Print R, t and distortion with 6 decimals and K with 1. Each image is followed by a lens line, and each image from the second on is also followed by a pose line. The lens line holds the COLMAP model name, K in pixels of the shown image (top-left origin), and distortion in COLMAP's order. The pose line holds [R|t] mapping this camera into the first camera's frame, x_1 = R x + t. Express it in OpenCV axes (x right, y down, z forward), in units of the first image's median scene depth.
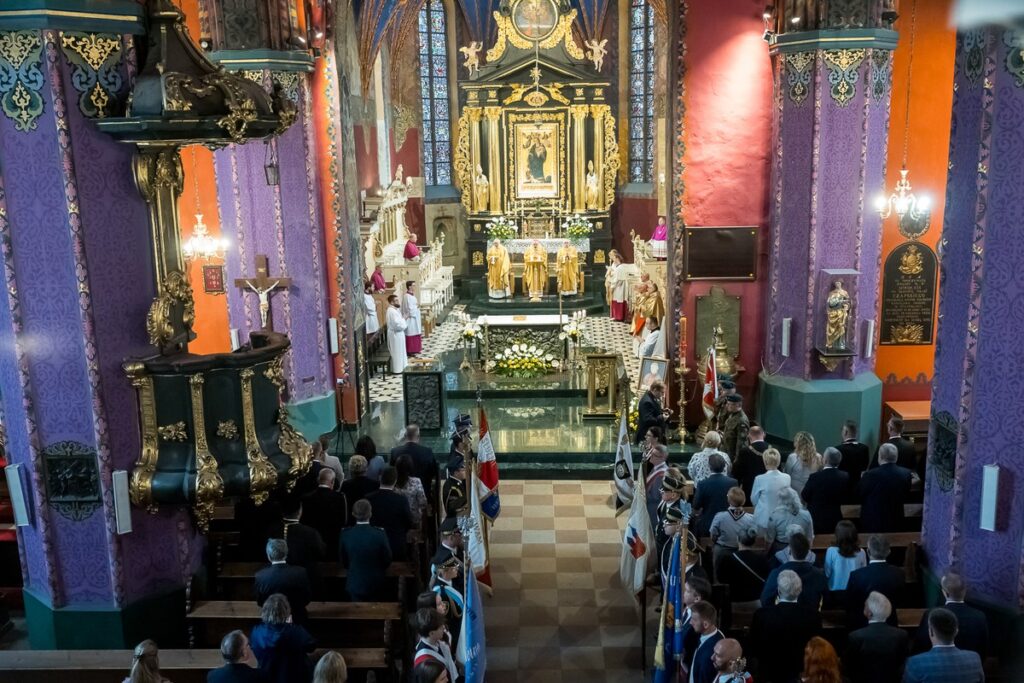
lens RADIAL K [[973.5, 0, 512.0], [0, 973.5, 341.5], [0, 0, 1]] dist [0.002880, 0.007854]
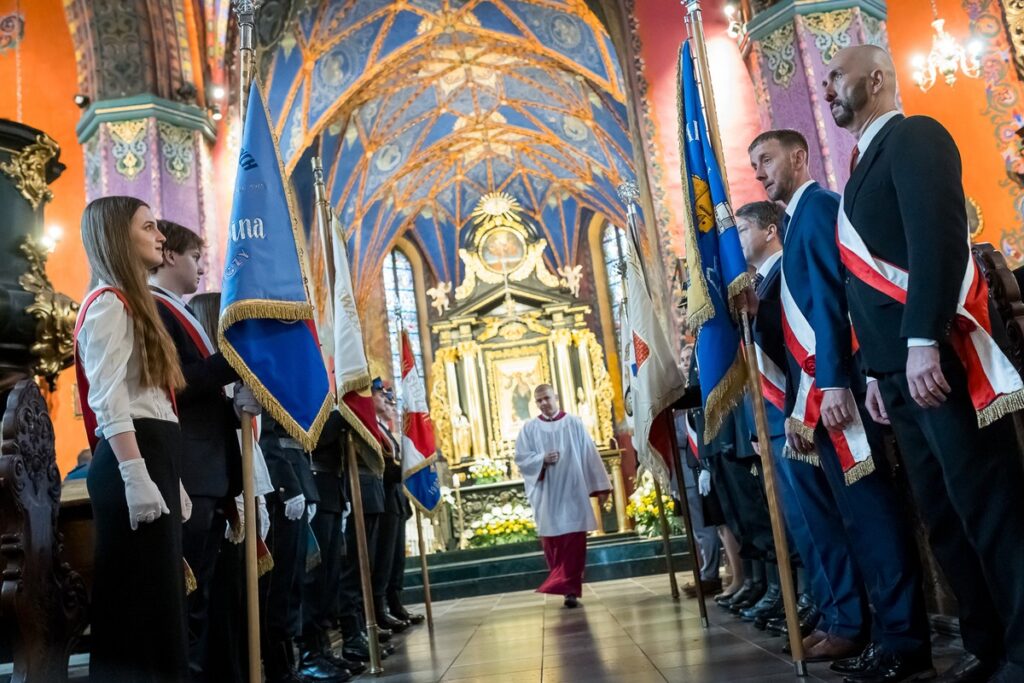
lens RADIAL K [[973.5, 0, 512.0], [0, 973.5, 341.5], [0, 0, 1]] dist [0.002880, 0.007854]
pose [[0.994690, -0.102609, 0.007946, 0.015742], [0.097181, 0.911045, -0.400691, 0.131264], [0.033875, 0.399335, 0.916179, 0.157075]]
